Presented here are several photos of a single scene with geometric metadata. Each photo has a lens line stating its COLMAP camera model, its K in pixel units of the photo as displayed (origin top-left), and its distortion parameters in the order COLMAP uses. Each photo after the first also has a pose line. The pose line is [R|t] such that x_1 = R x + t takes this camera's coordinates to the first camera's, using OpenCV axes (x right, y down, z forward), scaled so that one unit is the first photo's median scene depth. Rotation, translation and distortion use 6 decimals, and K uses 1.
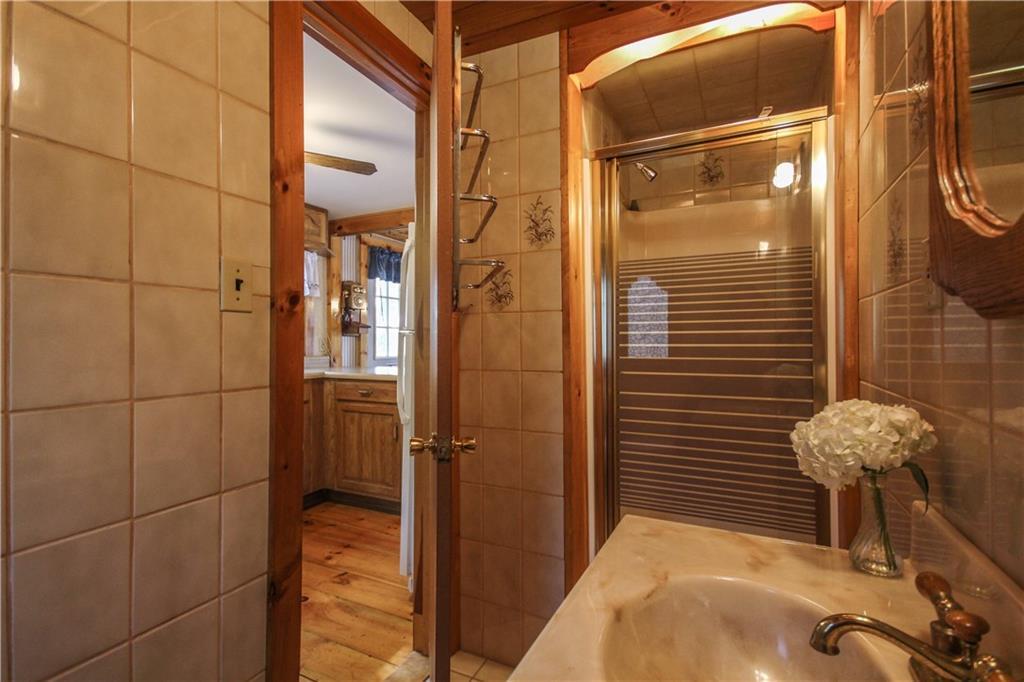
lens RADIAL K [[470.5, 0, 517.3], [0, 470.5, 337.9], [0, 0, 1]] dist [0.016785, -0.004022]
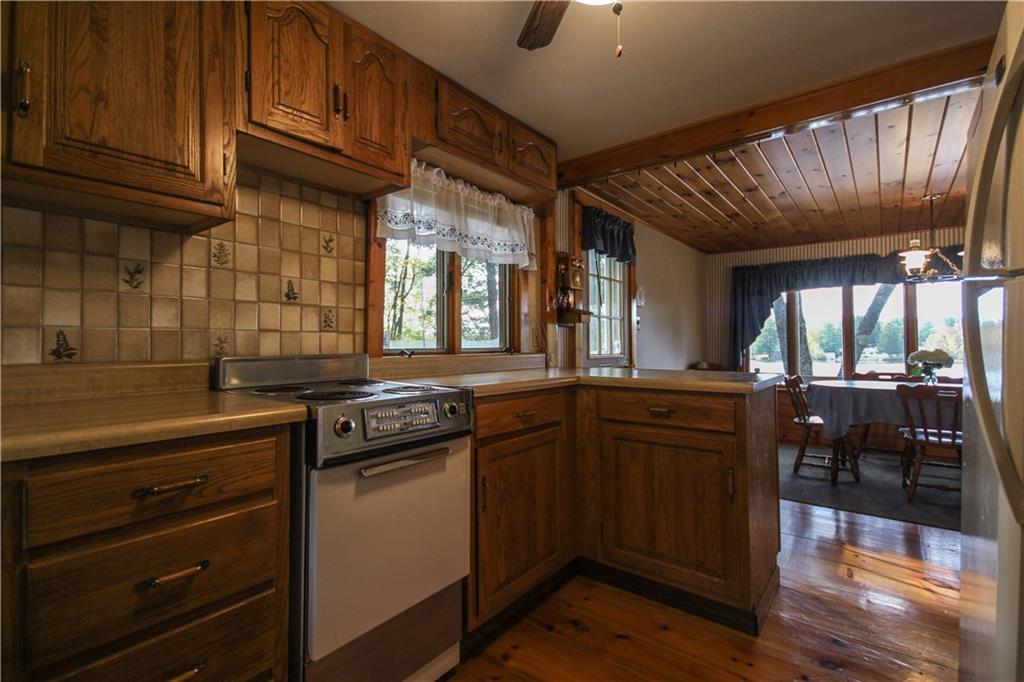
lens RADIAL K [[470.5, 0, 517.1], [0, 470.5, 336.0], [0, 0, 1]] dist [0.016785, -0.004022]
pose [[0.975941, -0.007052, -0.217921, -0.291859], [0.004188, 0.999899, -0.013600, 0.022129], [0.217994, 0.012361, 0.975872, 0.293475]]
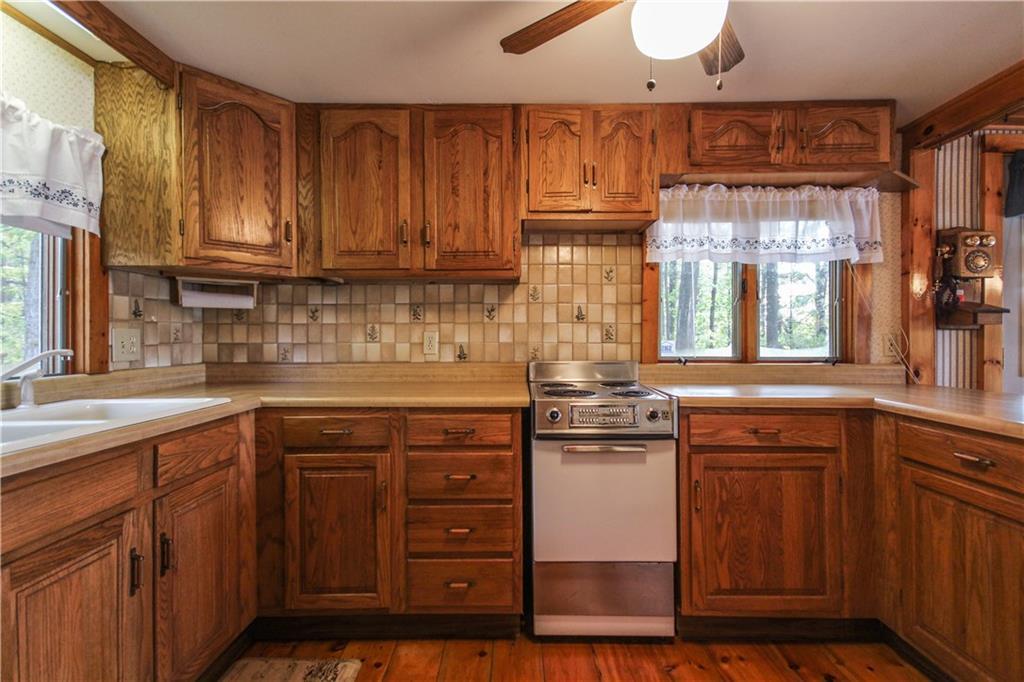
lens RADIAL K [[470.5, 0, 509.6], [0, 470.5, 337.0], [0, 0, 1]] dist [0.016785, -0.004022]
pose [[0.418322, 0.001535, -0.908298, -0.082265], [0.002849, 0.999991, 0.003003, 0.001303], [0.908294, -0.003844, 0.418314, 0.341568]]
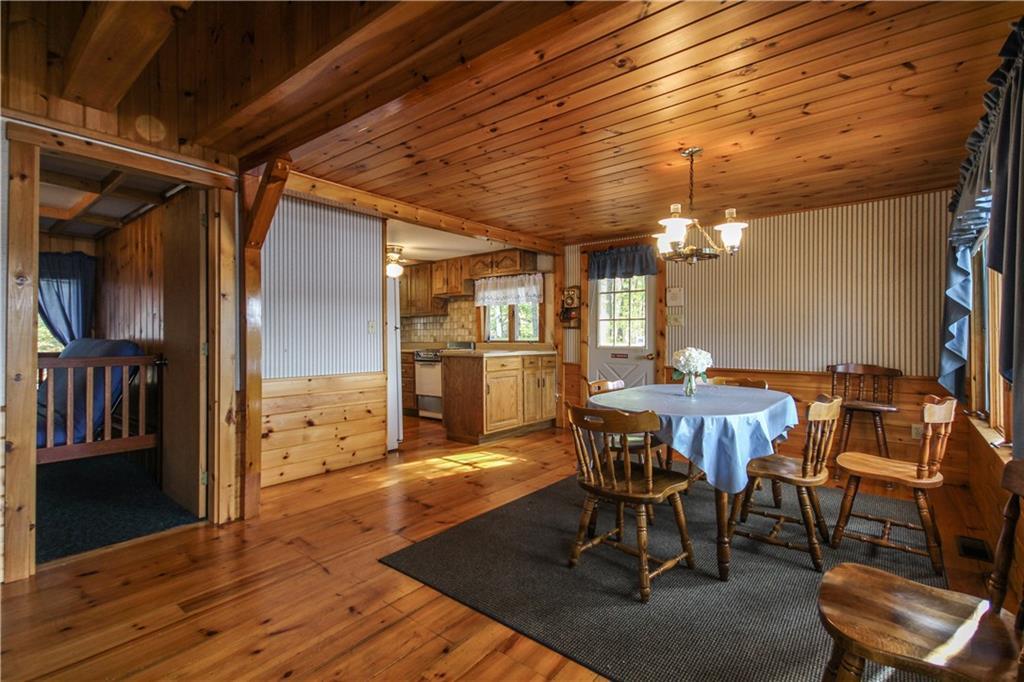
lens RADIAL K [[470.5, 0, 513.7], [0, 470.5, 336.7], [0, 0, 1]] dist [0.016785, -0.004022]
pose [[-0.216078, -0.007065, -0.976351, 1.017589], [0.002044, 0.999968, -0.007688, 0.028457], [0.976374, -0.003657, -0.216057, 1.220053]]
